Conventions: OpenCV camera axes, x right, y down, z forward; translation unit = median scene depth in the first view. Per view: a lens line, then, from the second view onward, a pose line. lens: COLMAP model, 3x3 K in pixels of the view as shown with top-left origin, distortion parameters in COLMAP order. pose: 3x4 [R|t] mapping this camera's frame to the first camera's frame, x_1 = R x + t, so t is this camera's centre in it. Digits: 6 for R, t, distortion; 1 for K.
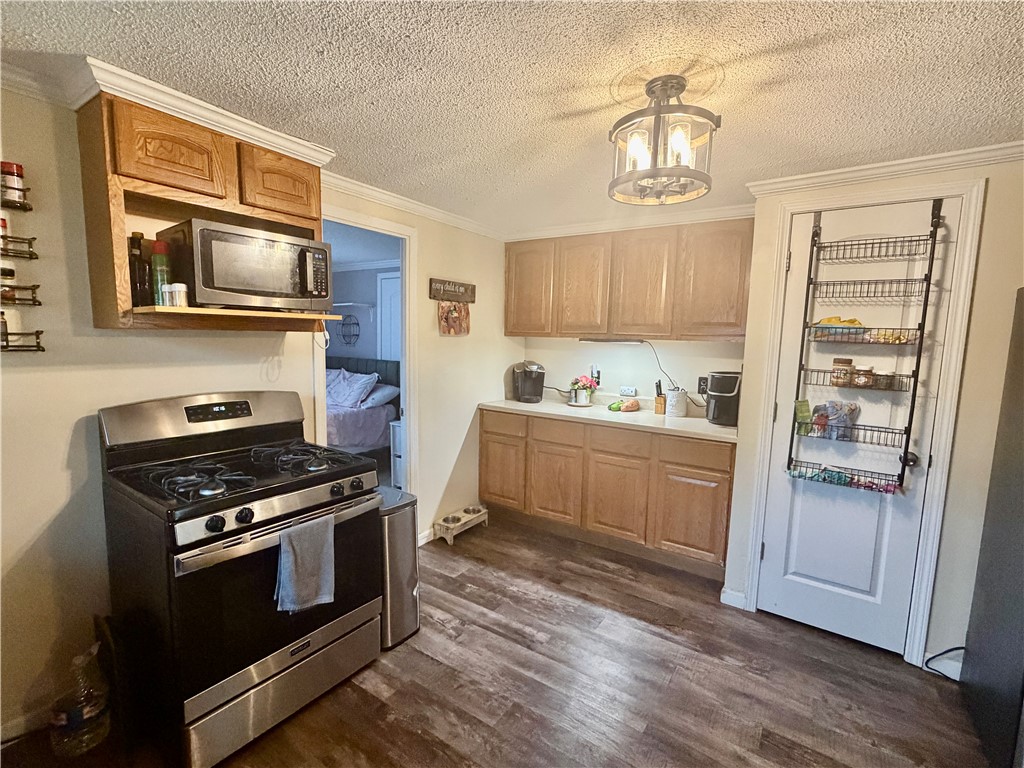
lens RADIAL K [[471.7, 0, 518.1], [0, 471.7, 386.9], [0, 0, 1]] dist [-0.000021, 0.000953]
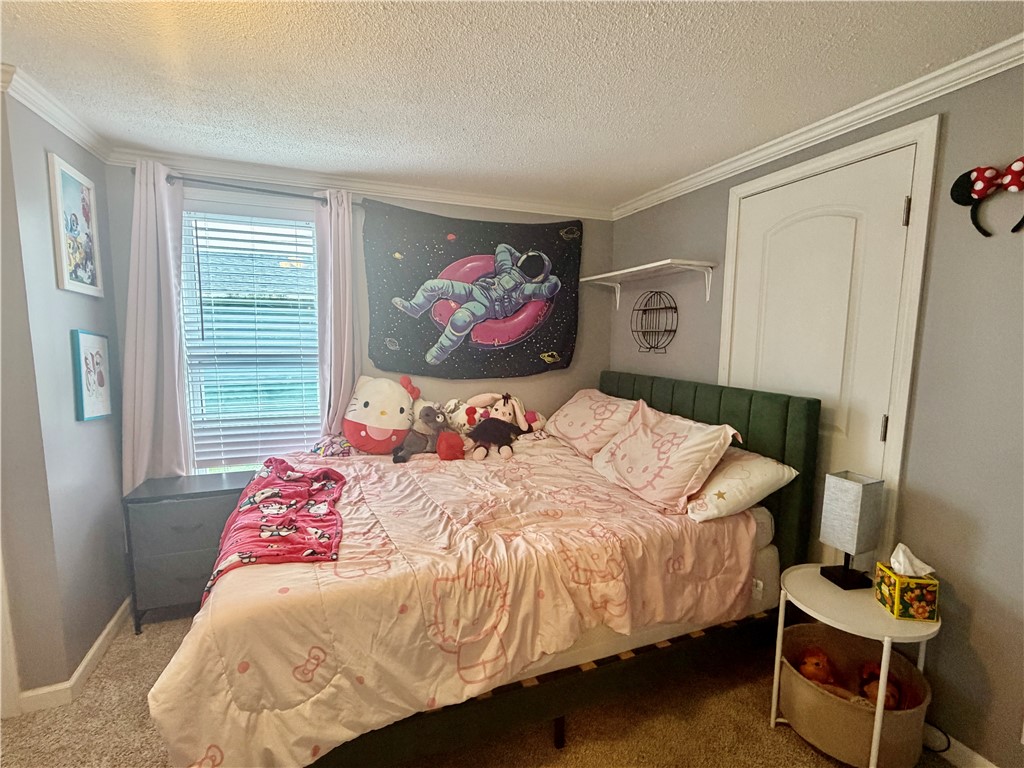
lens RADIAL K [[471.7, 0, 512.8], [0, 471.7, 383.2], [0, 0, 1]] dist [-0.000021, 0.000953]
pose [[0.829262, 0.043844, -0.557137, -0.244016], [-0.051377, 0.998677, 0.002120, -0.057967], [0.556493, 0.026866, 0.830418, 0.602735]]
